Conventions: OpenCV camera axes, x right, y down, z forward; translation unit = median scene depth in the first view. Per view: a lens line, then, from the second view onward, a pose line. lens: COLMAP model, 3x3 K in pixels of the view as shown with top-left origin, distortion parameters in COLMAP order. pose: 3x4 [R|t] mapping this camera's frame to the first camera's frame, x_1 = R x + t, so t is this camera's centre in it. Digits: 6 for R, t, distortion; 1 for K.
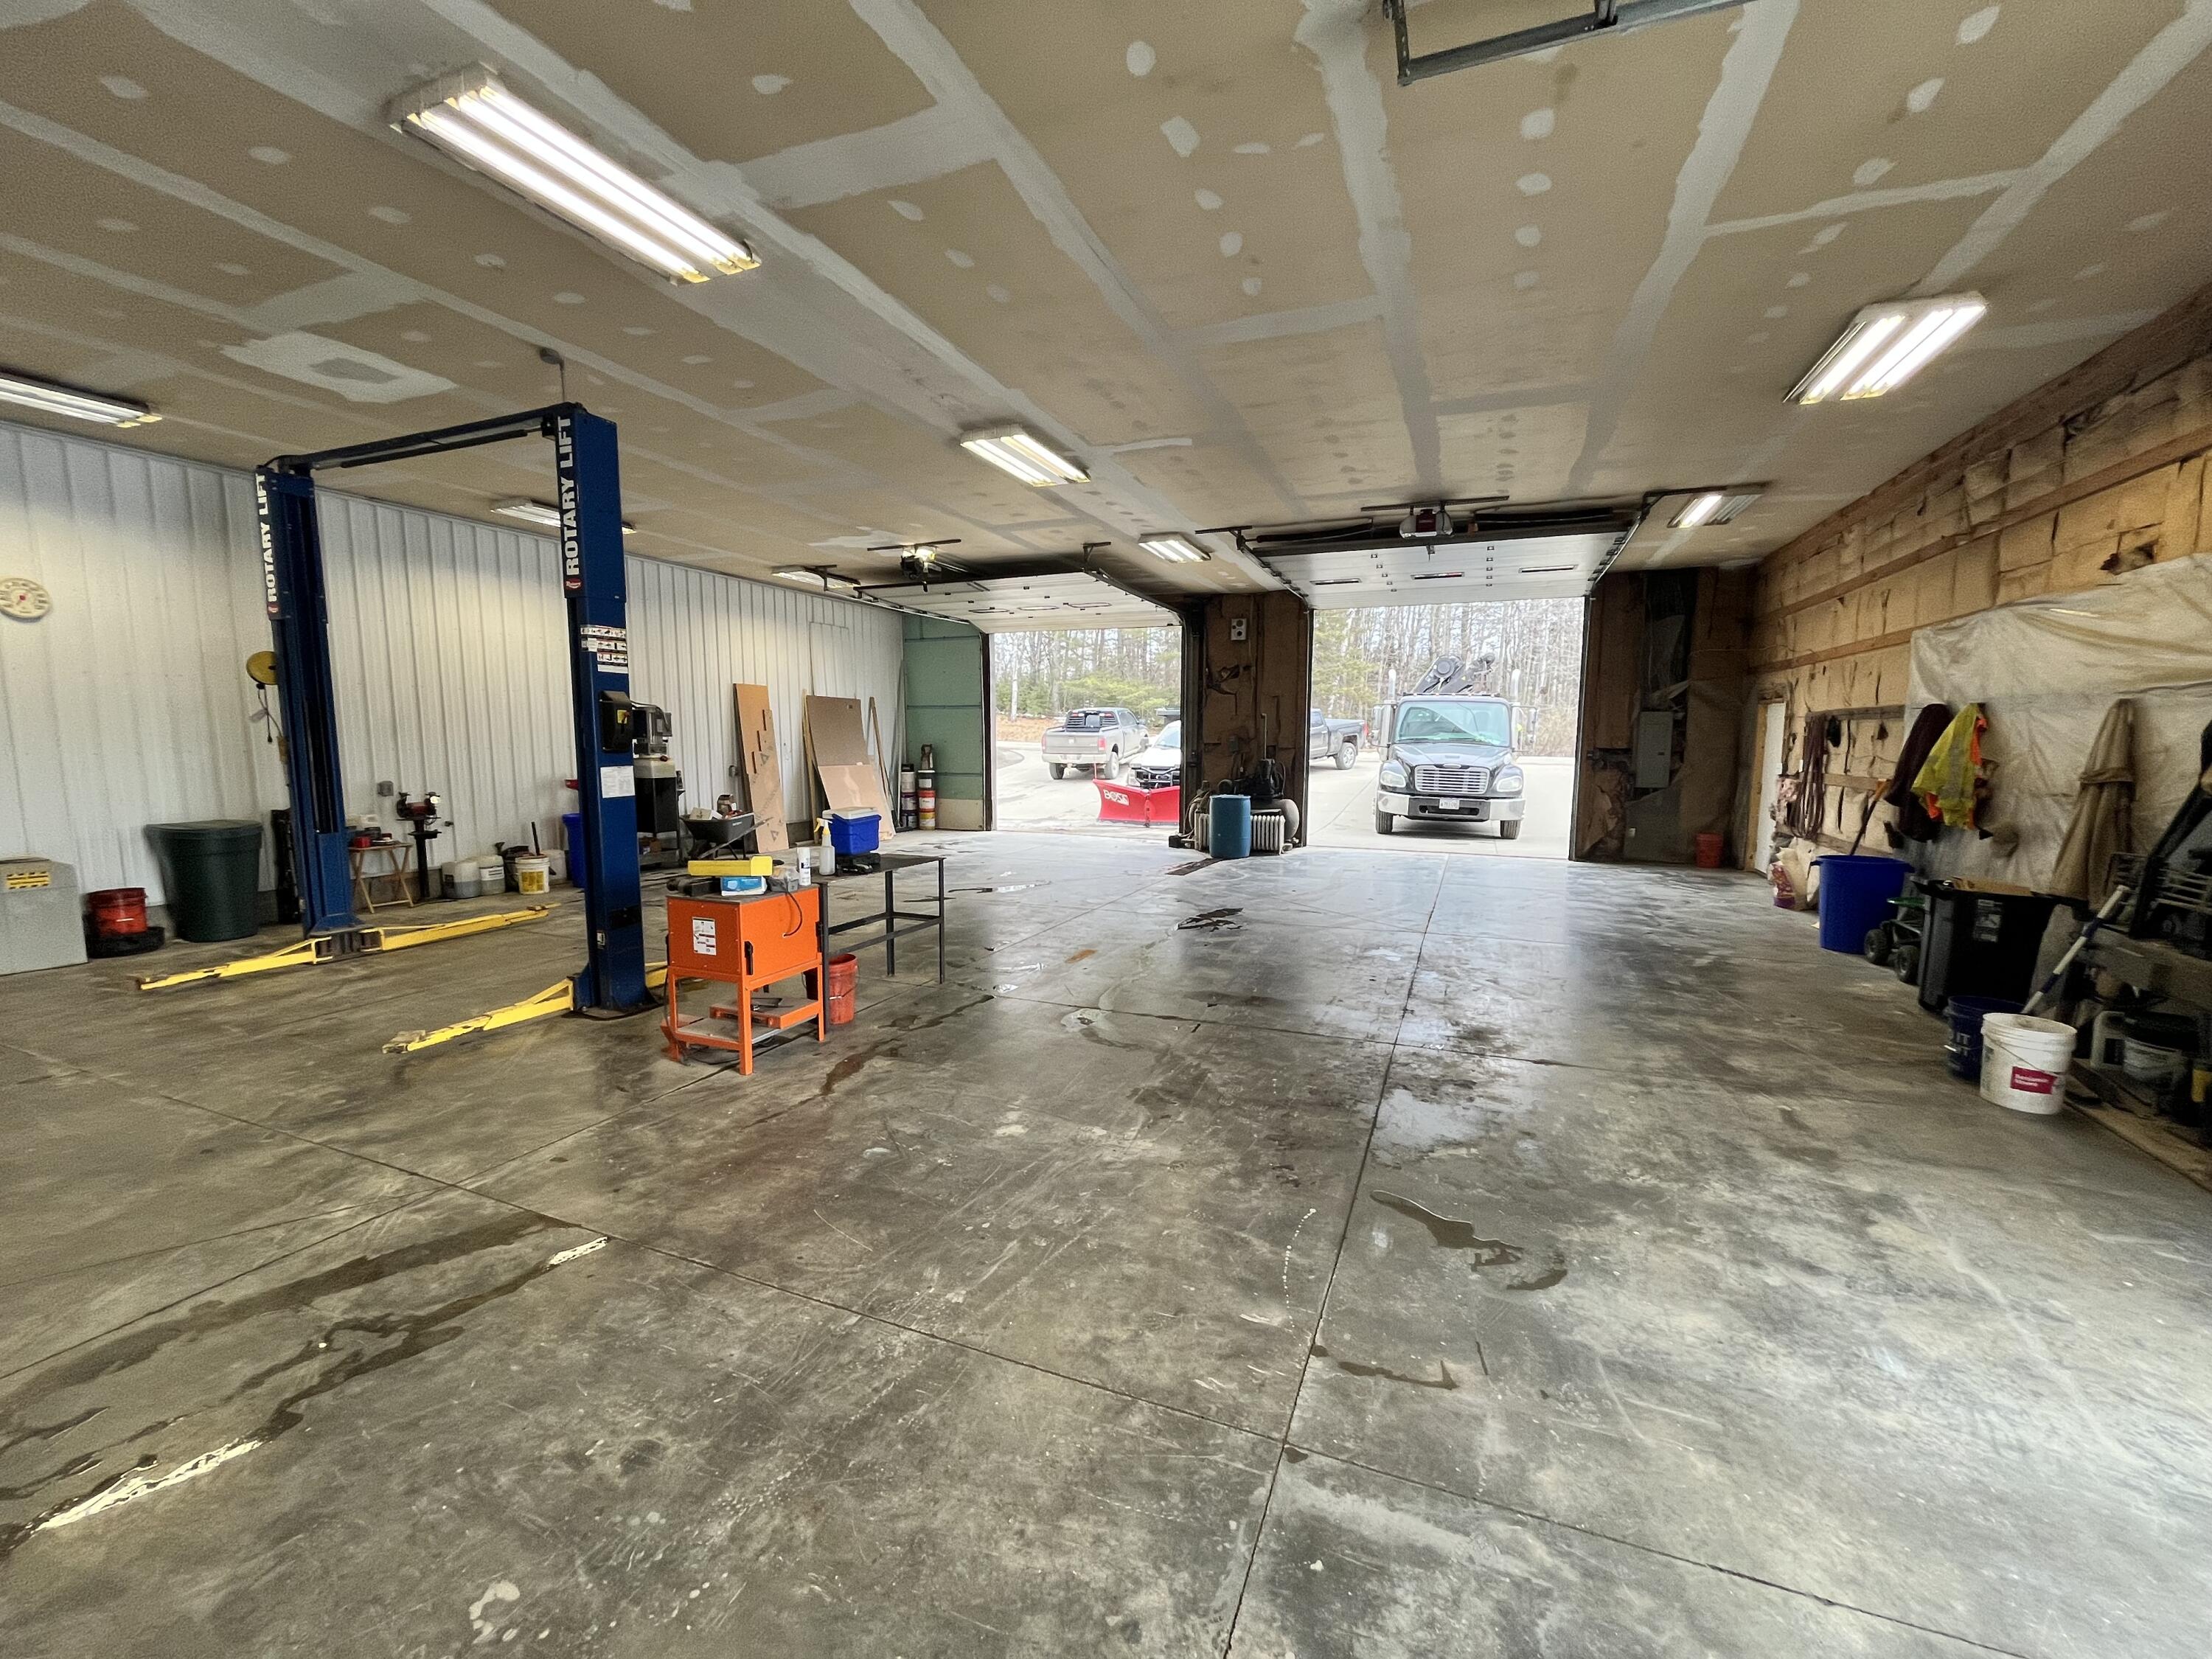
lens RADIAL K [[890.0, 0, 1103.9], [0, 890.0, 839.9], [0, 0, 1]] dist [-0.002719, -0.000461]
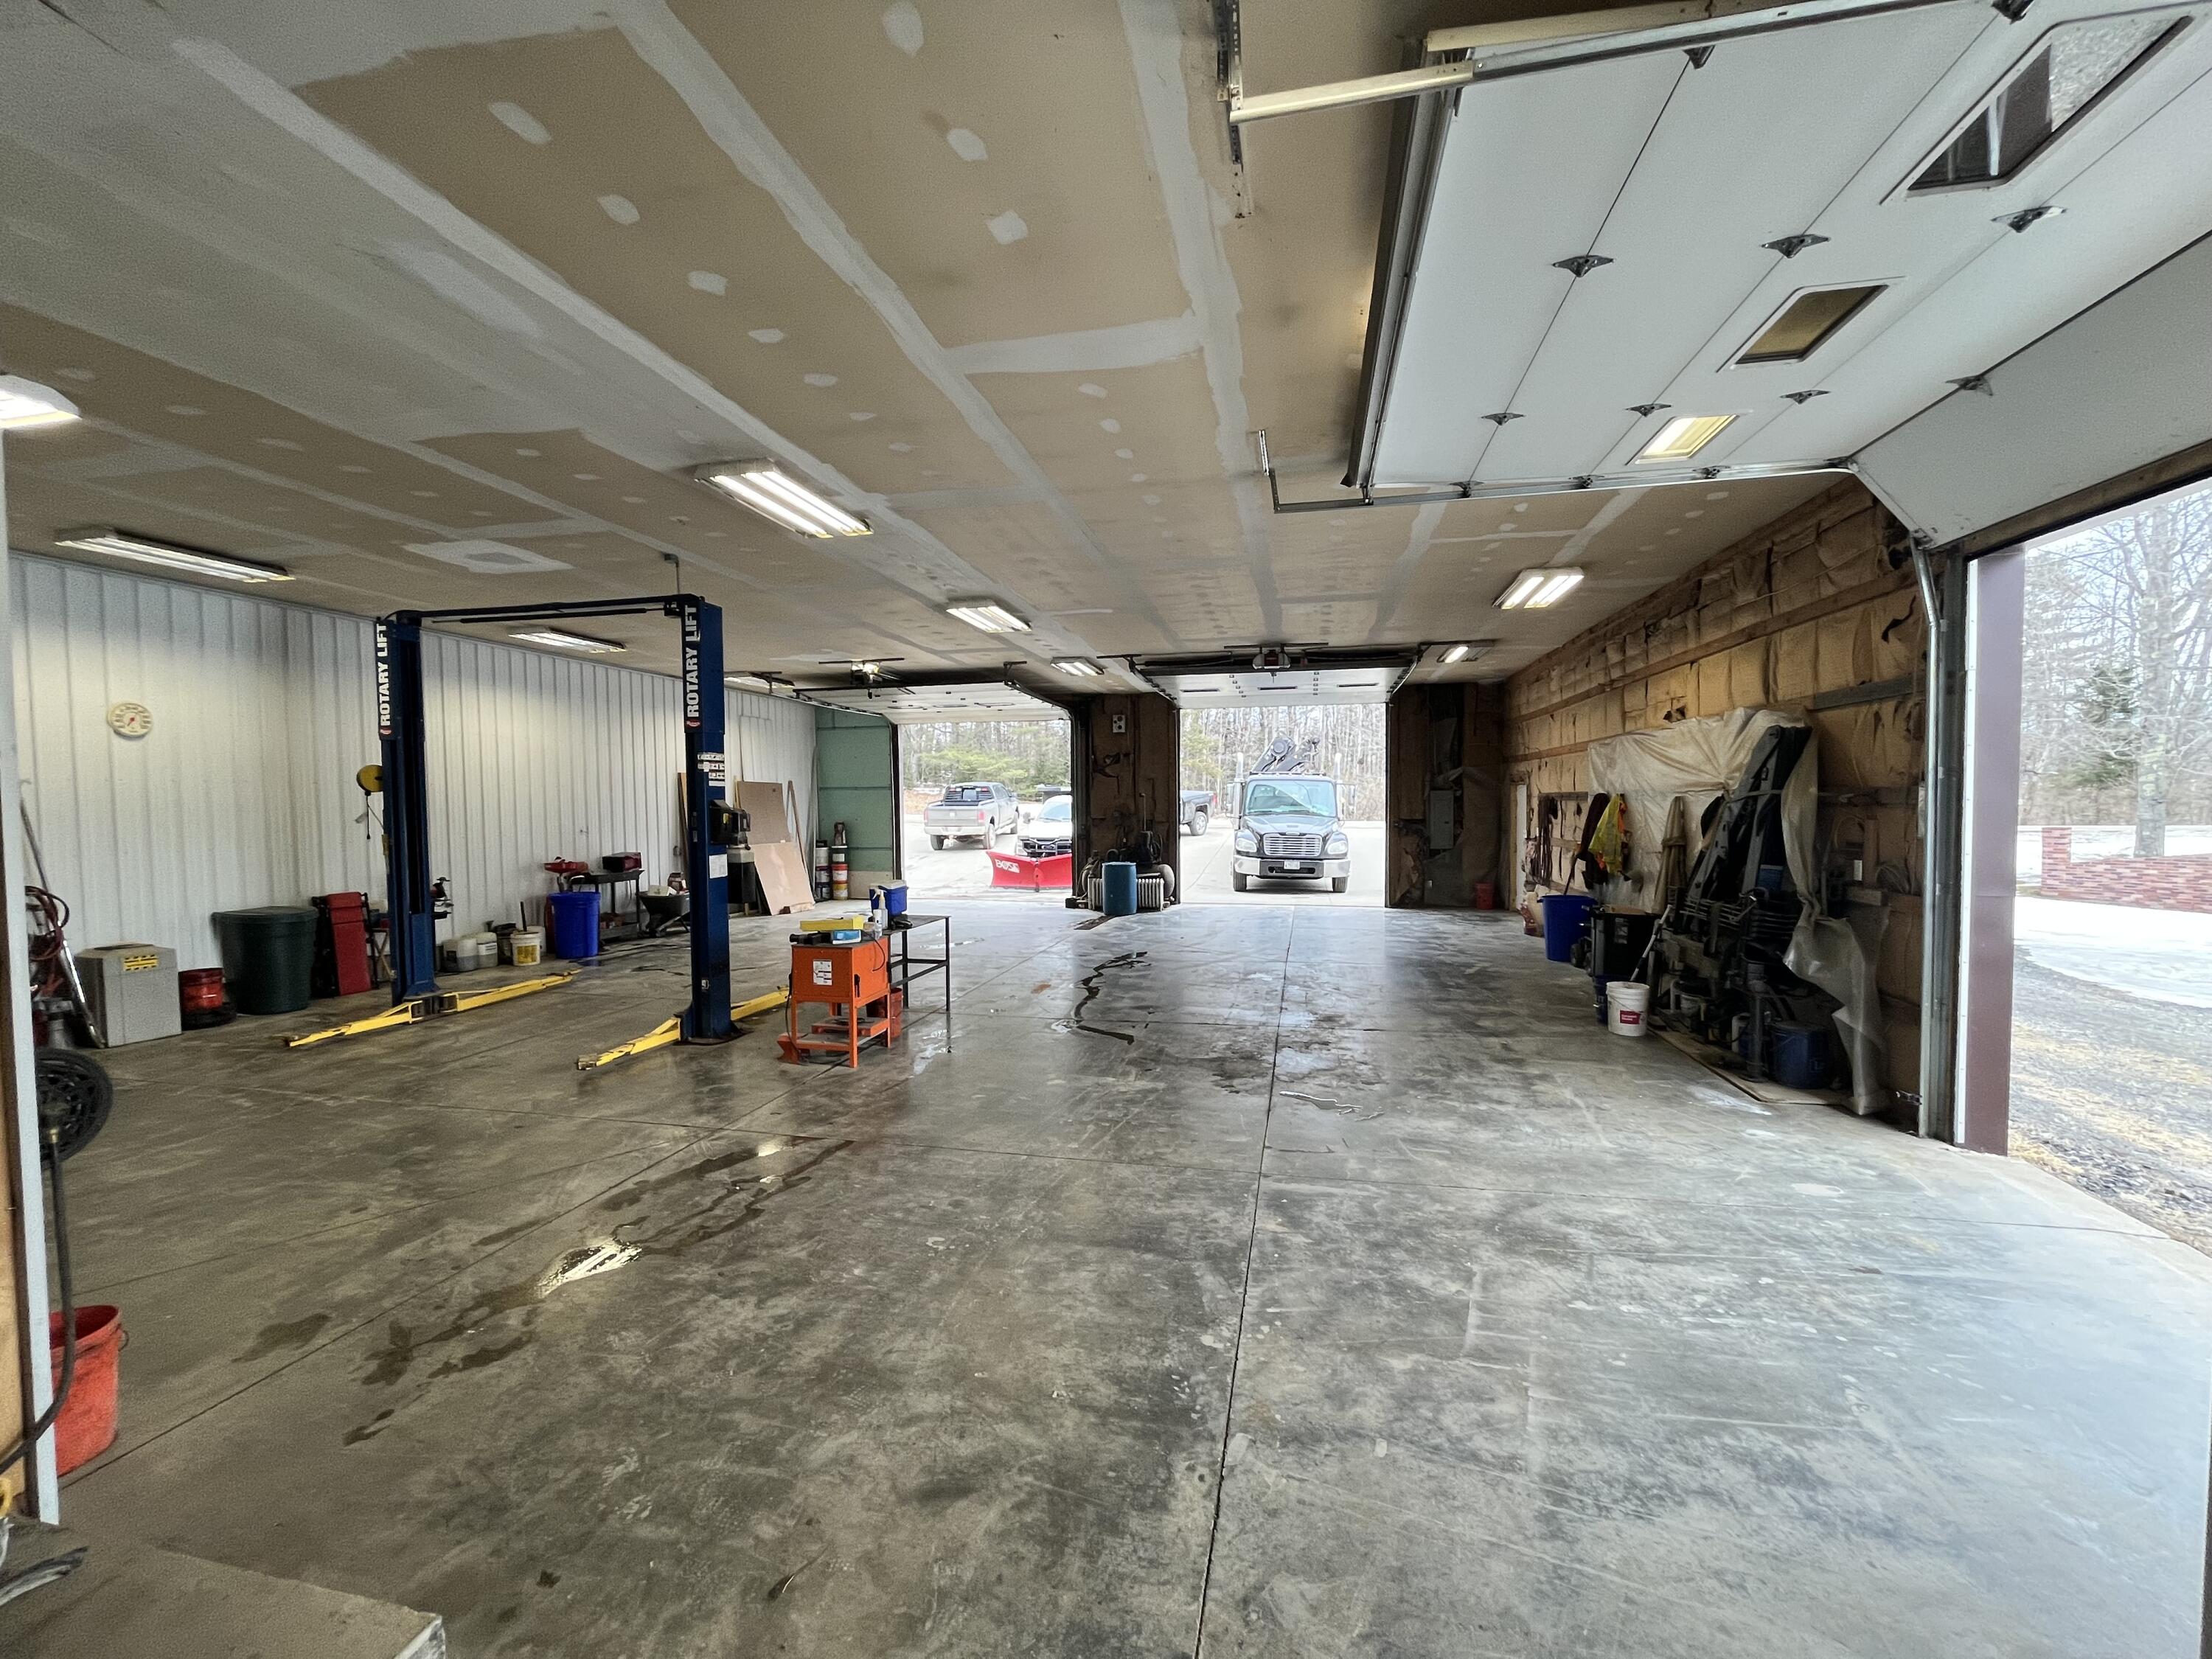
lens RADIAL K [[890.0, 0, 1103.9], [0, 890.0, 839.9], [0, 0, 1]] dist [-0.002719, -0.000461]
pose [[0.984965, -0.019218, 0.171681, -0.174118], [0.031785, 0.996987, -0.070758, 0.007721], [-0.169804, 0.075152, 0.982608, -0.367086]]
